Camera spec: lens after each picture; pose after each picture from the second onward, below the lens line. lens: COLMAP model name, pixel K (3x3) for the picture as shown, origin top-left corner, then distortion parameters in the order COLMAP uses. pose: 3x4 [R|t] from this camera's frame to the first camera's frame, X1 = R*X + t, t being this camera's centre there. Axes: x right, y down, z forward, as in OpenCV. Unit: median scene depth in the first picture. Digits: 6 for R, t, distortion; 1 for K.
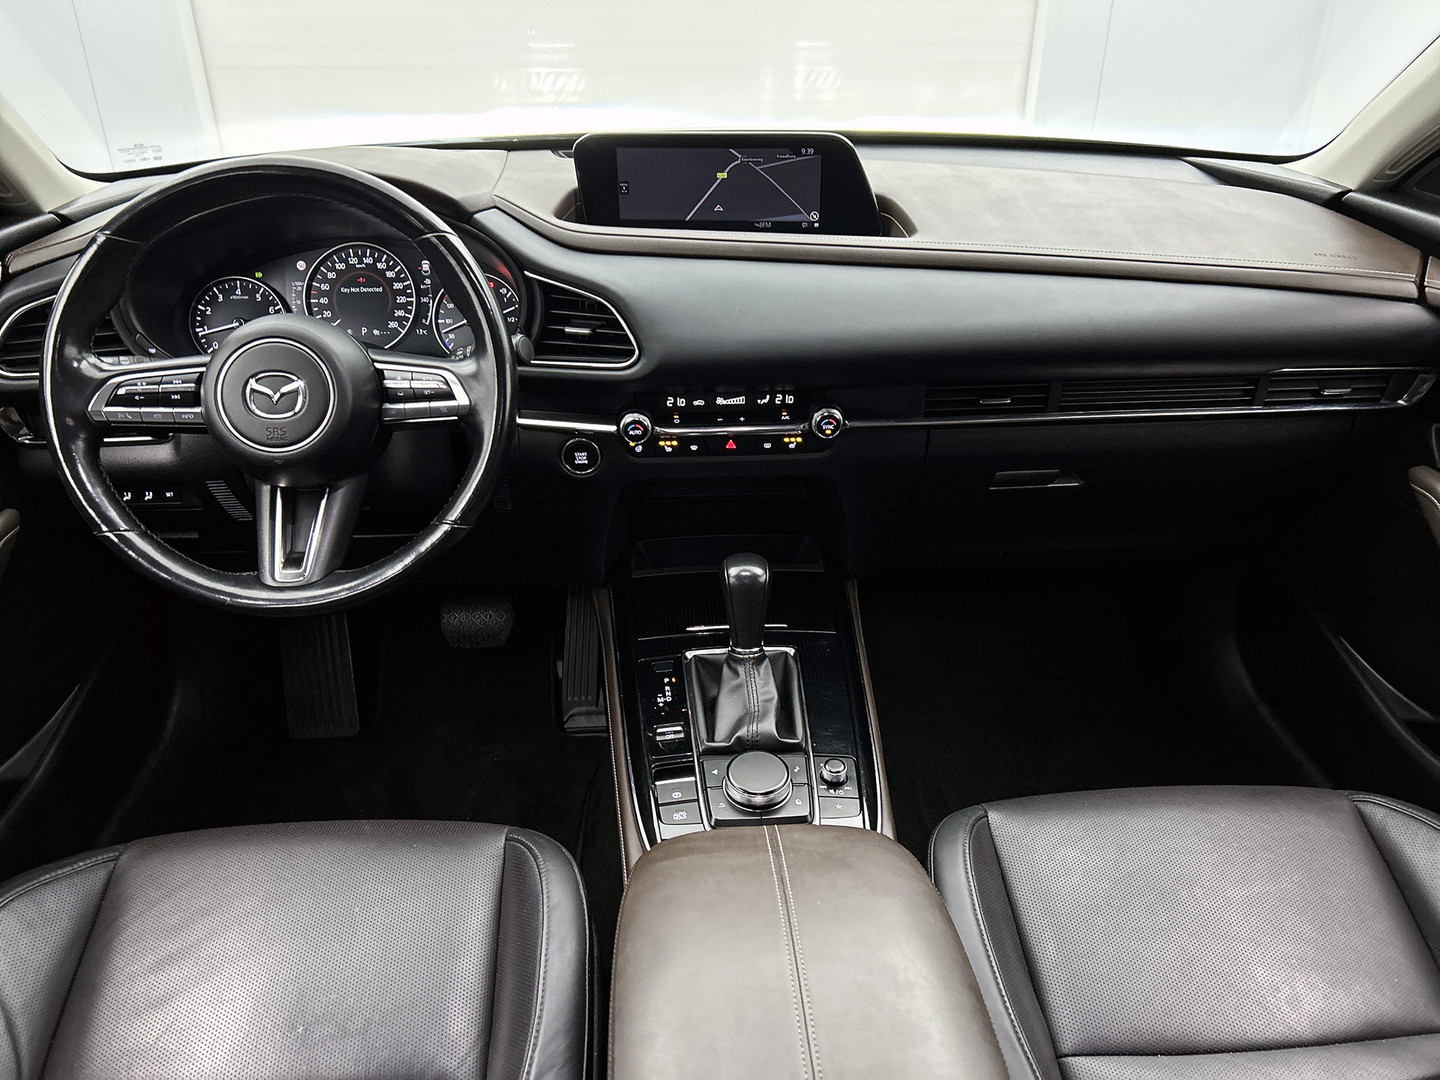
lens RADIAL K [[1086.0, 0, 721.6], [0, 1086.0, 540.9], [0, 0, 1]] dist [0.001261, 0.000017]
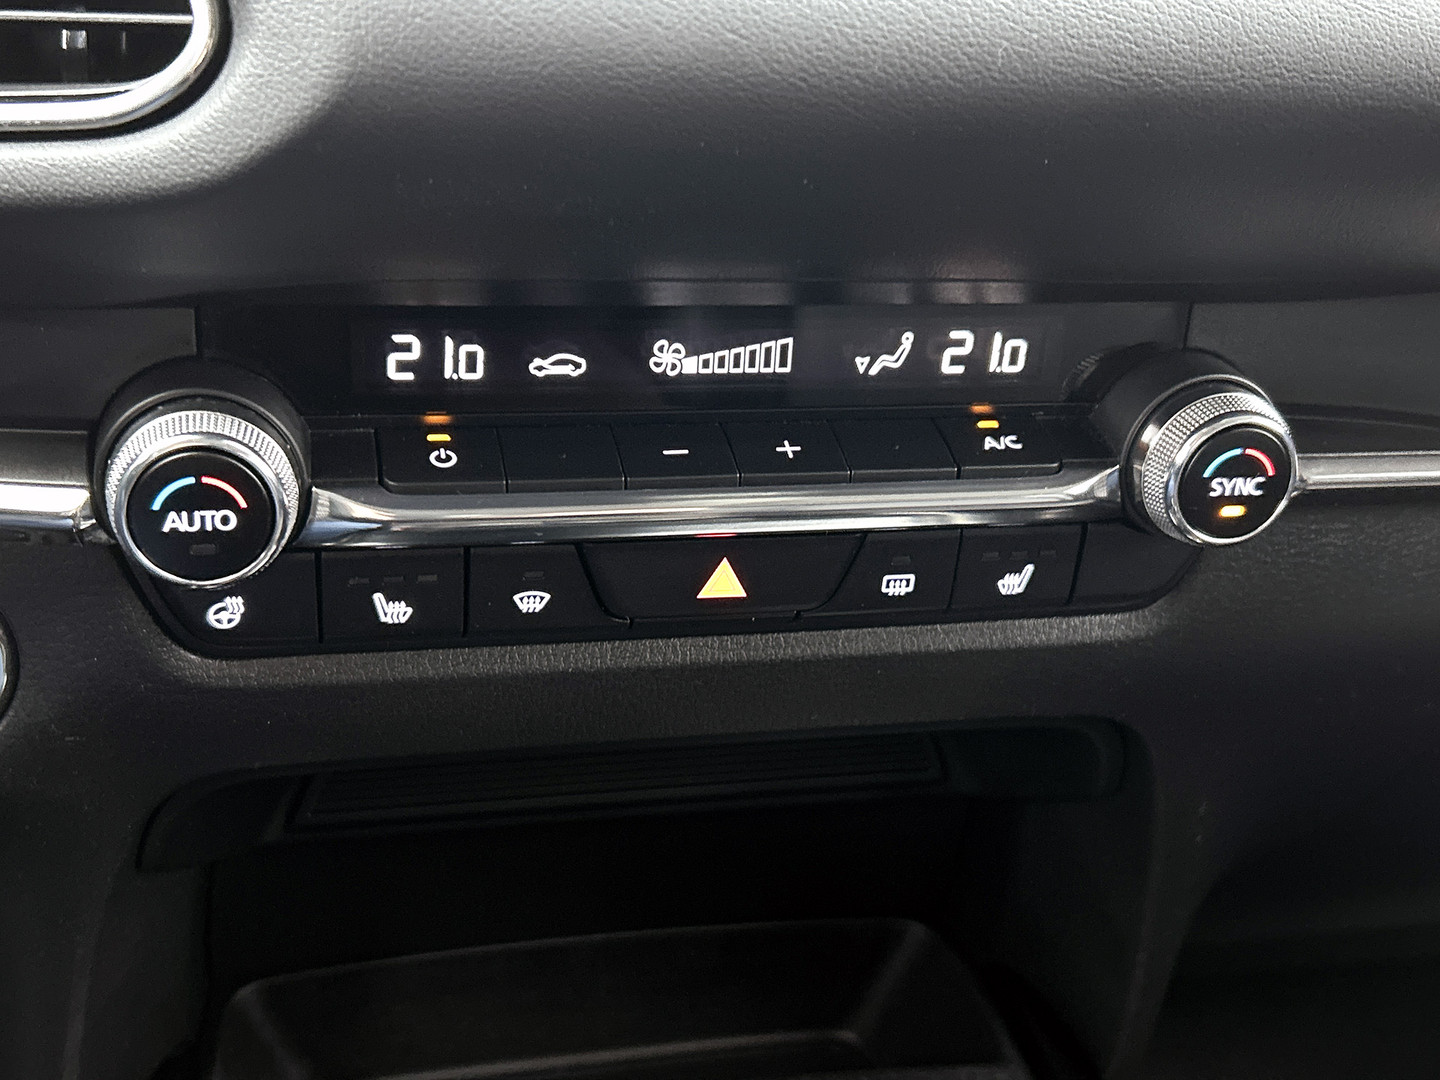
lens RADIAL K [[1640.7, 0, 720.2], [0, 1640.7, 538.5], [0, 0, 1]] dist [0.057493, 0.000000]
pose [[0.985423, -0.009427, 0.169858, -0.042256], [0.026692, 0.994664, -0.099652, -0.068037], [-0.168013, 0.102734, 0.980417, 0.719137]]
